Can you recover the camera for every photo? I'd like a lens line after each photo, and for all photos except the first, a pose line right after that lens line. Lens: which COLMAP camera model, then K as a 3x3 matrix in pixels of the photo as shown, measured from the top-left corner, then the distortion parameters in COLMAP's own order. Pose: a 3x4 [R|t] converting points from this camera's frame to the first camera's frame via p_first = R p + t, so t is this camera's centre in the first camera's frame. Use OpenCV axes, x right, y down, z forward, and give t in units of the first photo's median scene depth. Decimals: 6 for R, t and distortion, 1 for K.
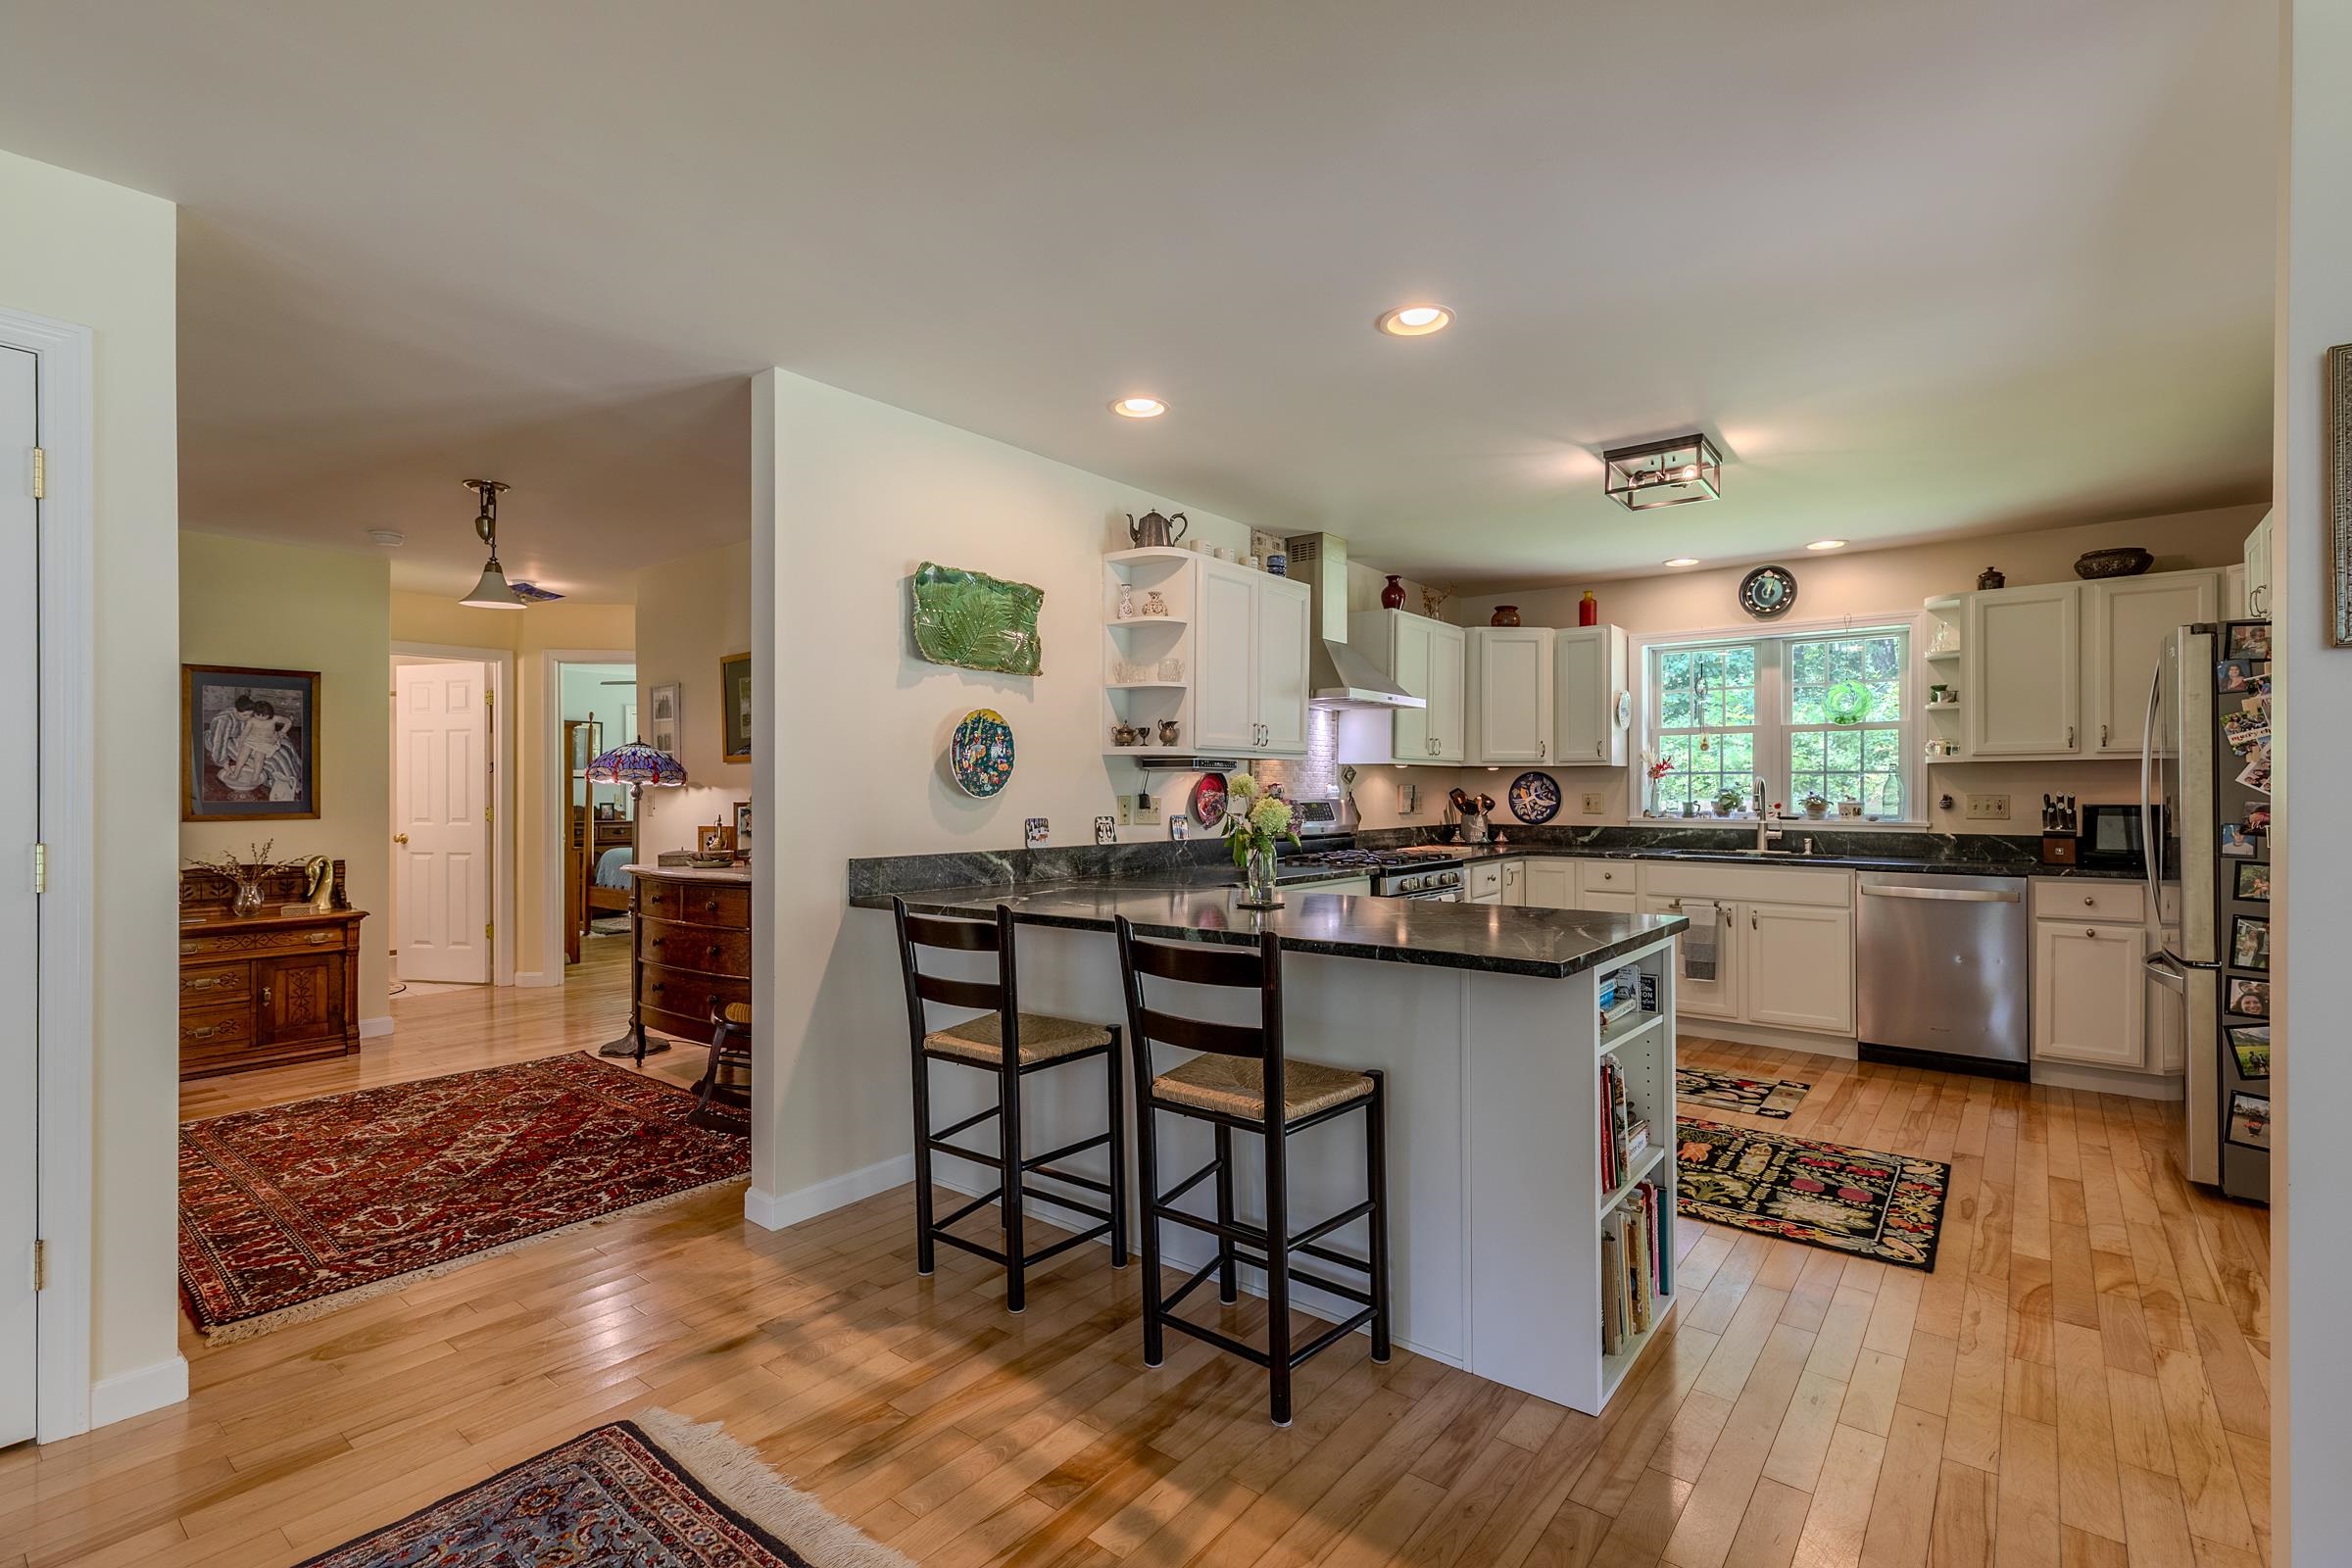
lens RADIAL K [[1076.3, 0, 1182.7], [0, 1076.3, 780.5], [0, 0, 1]] dist [0.007295, 0.000240]
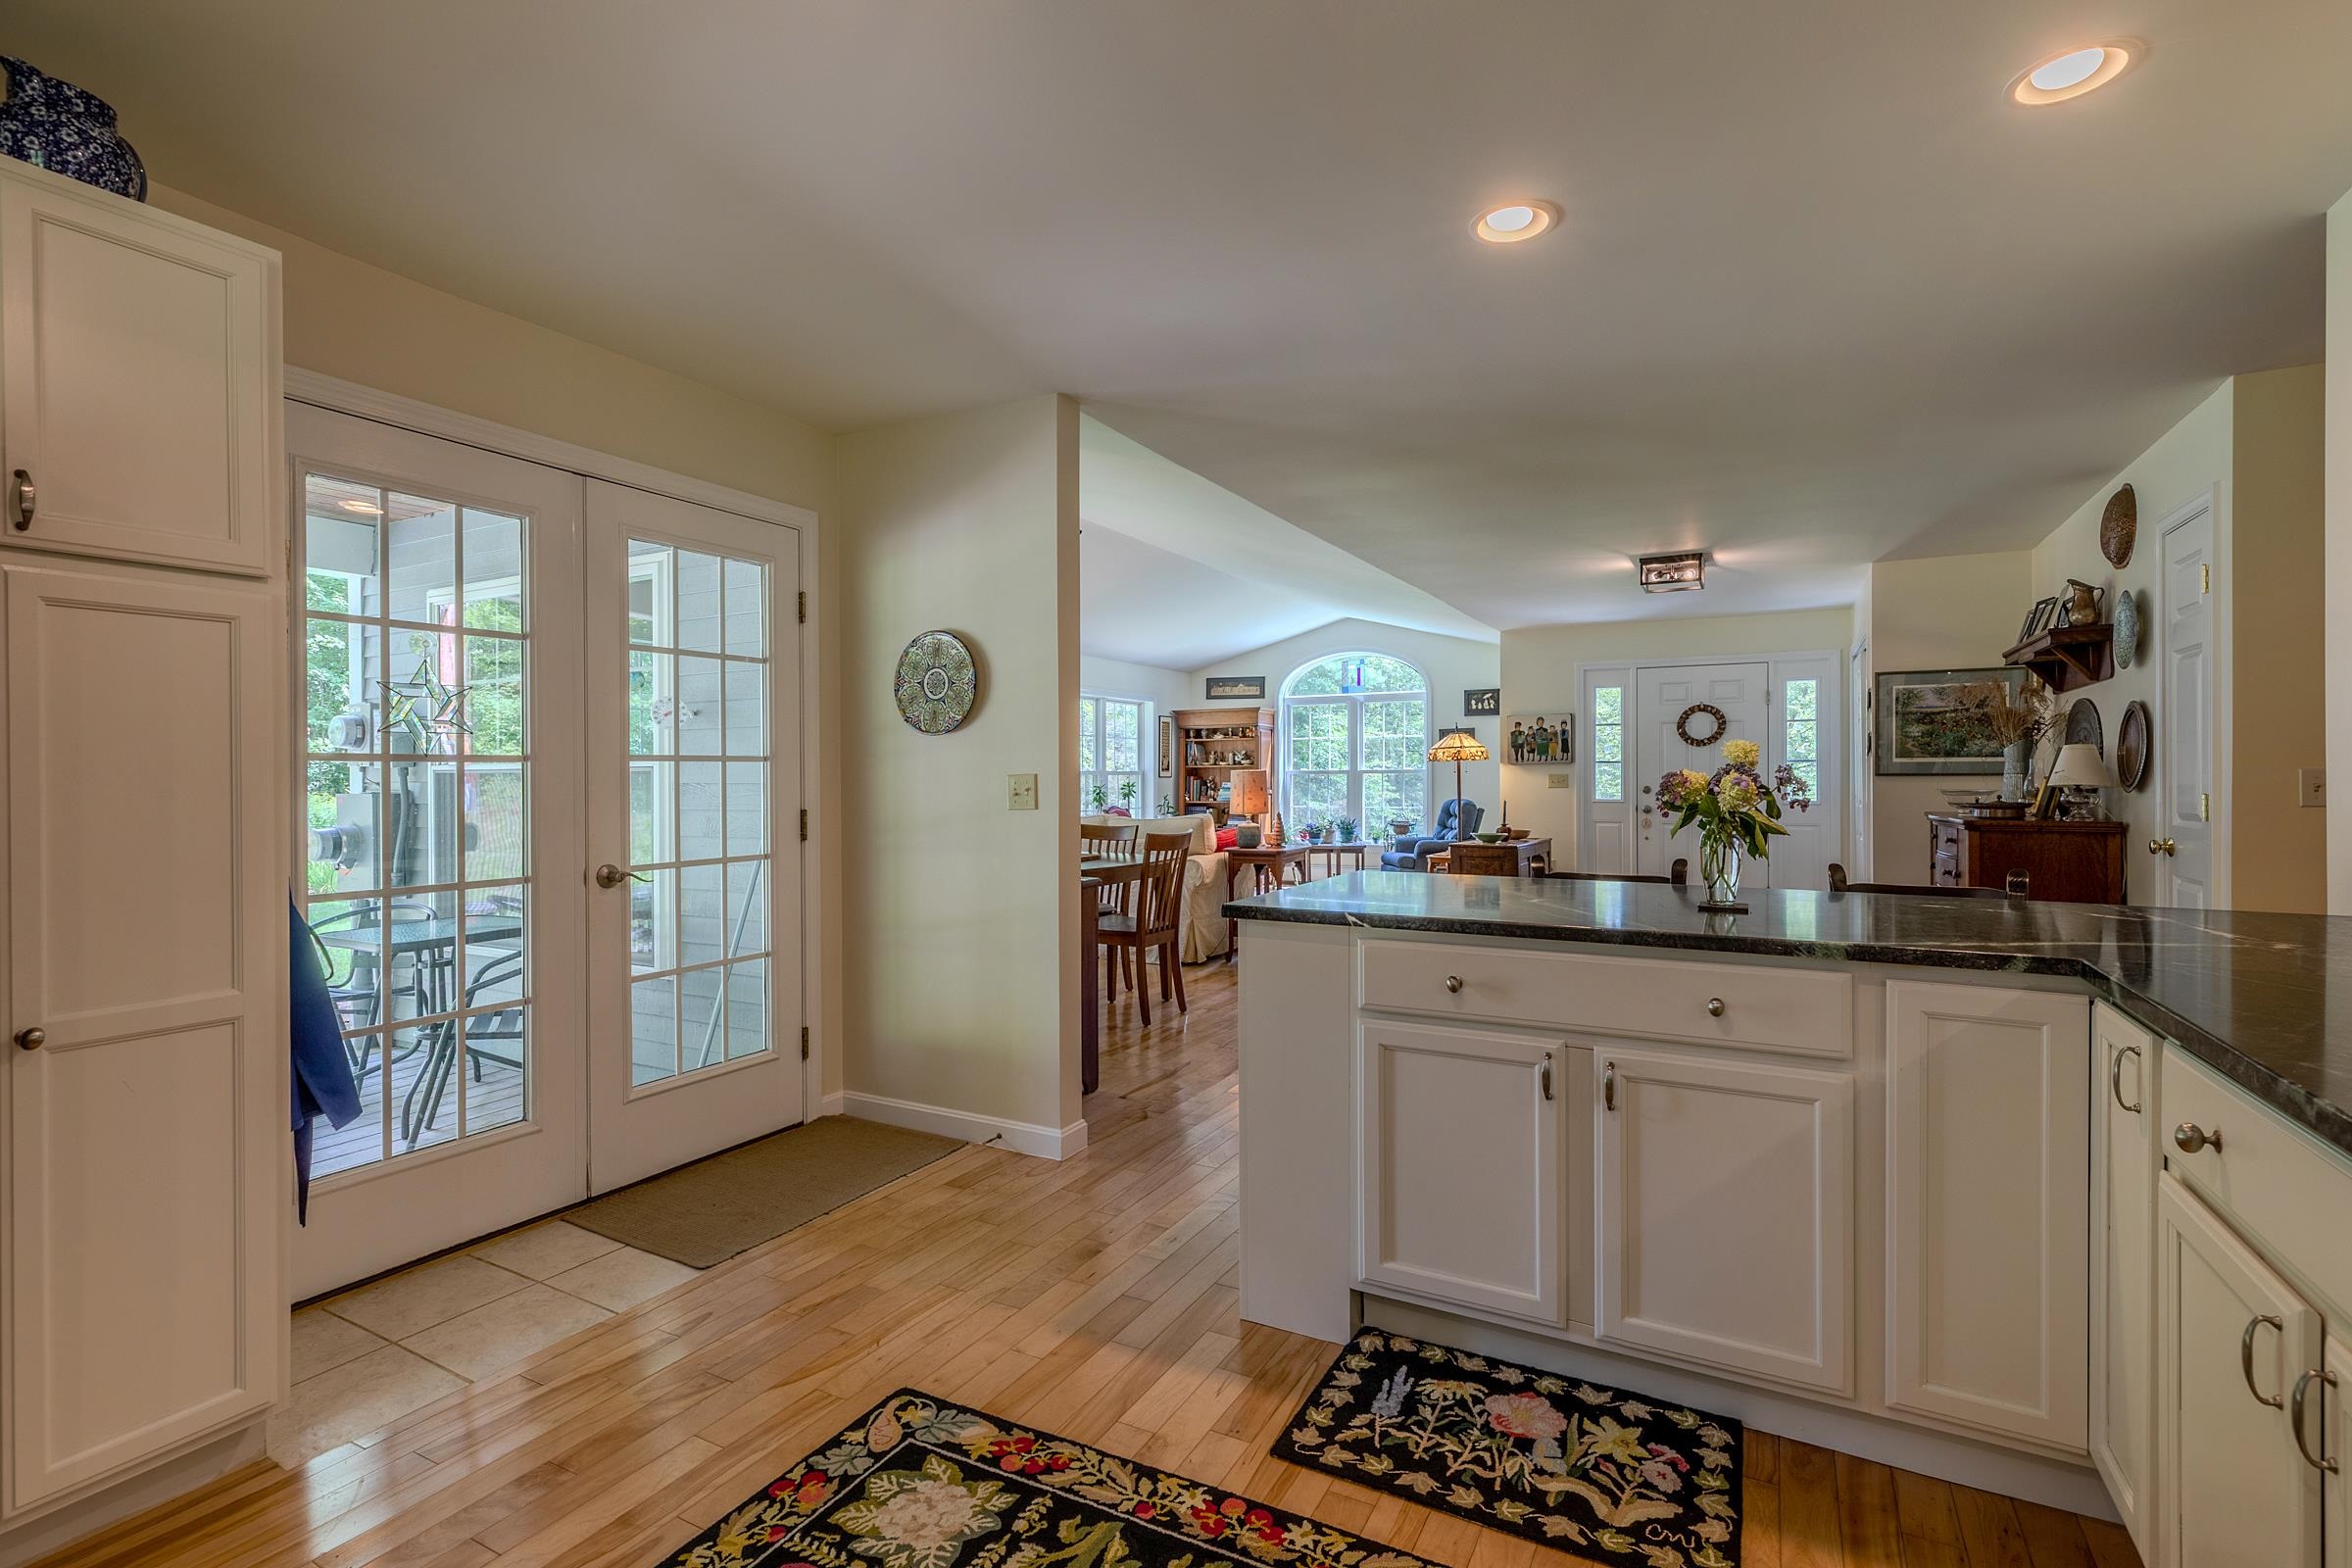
lens RADIAL K [[1076.3, 0, 1180.1], [0, 1076.3, 779.1], [0, 0, 1]] dist [0.007295, 0.000240]
pose [[-0.985183, 0.005246, -0.171428, 0.375870], [0.006622, 0.999950, -0.007457, 0.015796], [0.171381, -0.008482, -0.985168, 1.076799]]
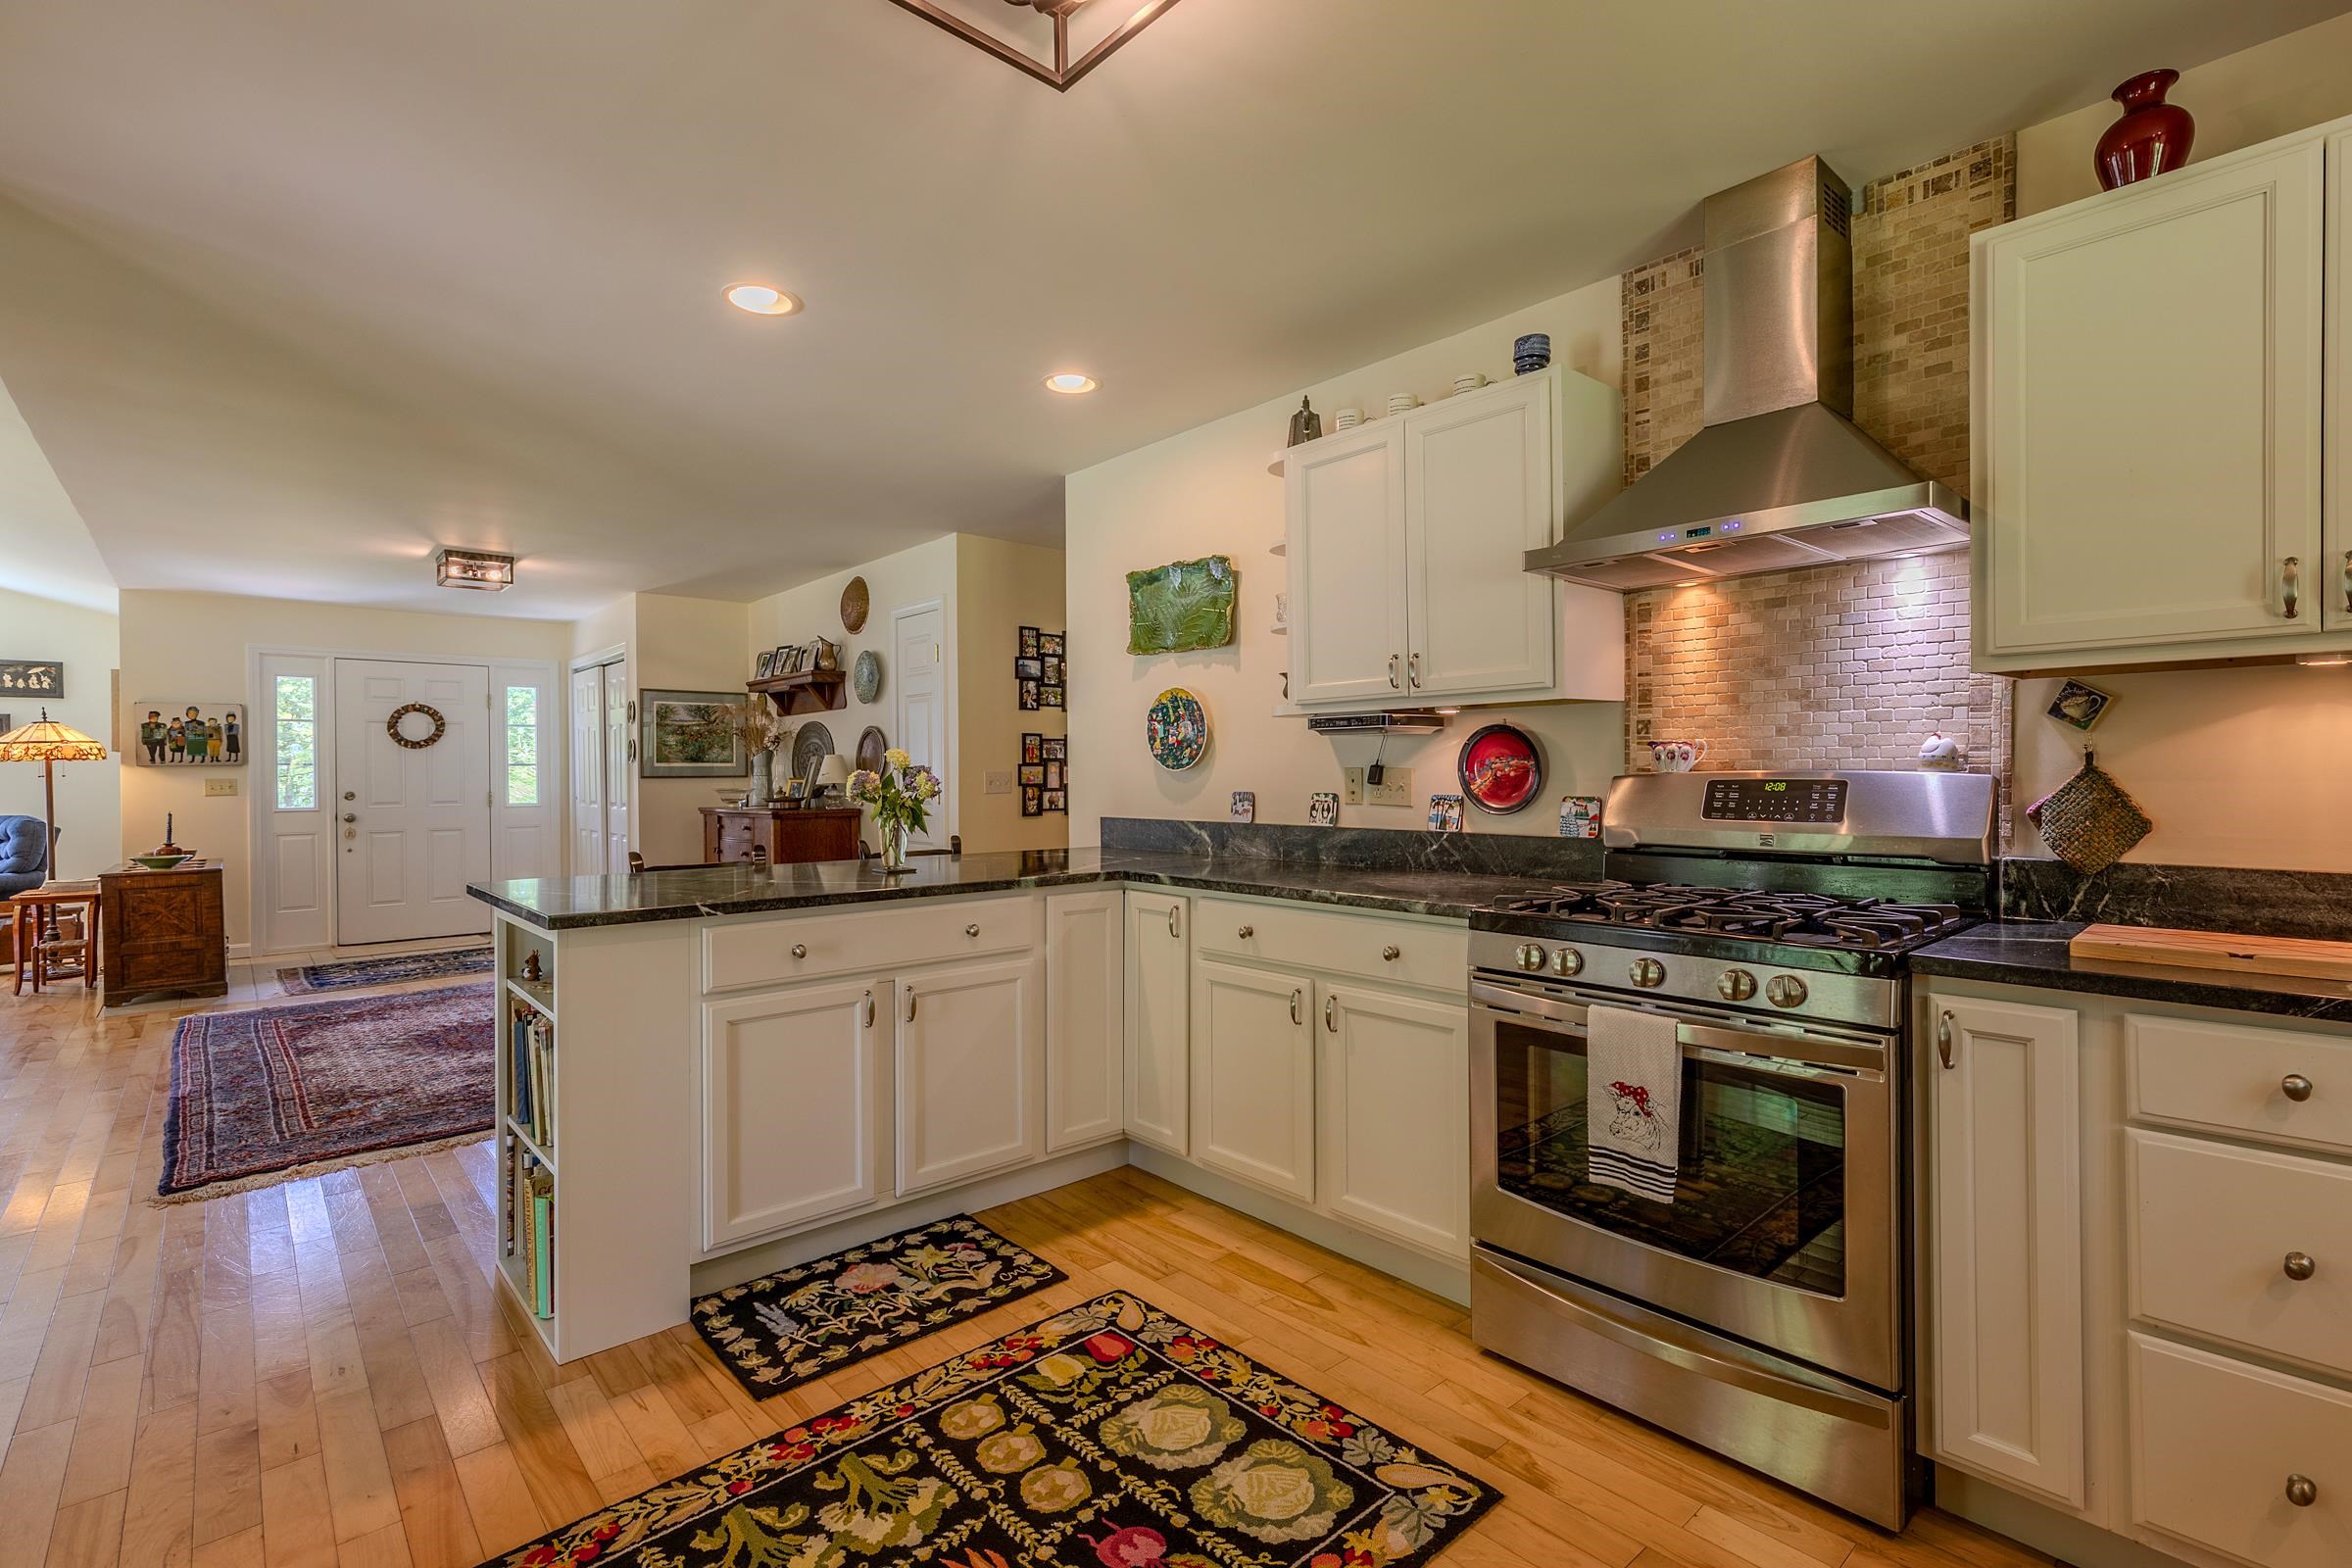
lens RADIAL K [[1076.3, 0, 1180.7], [0, 1076.3, 775.0], [0, 0, 1]] dist [0.007295, 0.000240]
pose [[-0.171720, 0.004287, -0.985137, 0.682984], [0.018297, 0.999832, 0.001161, 0.015078], [0.984976, -0.017826, -0.171769, 0.926056]]
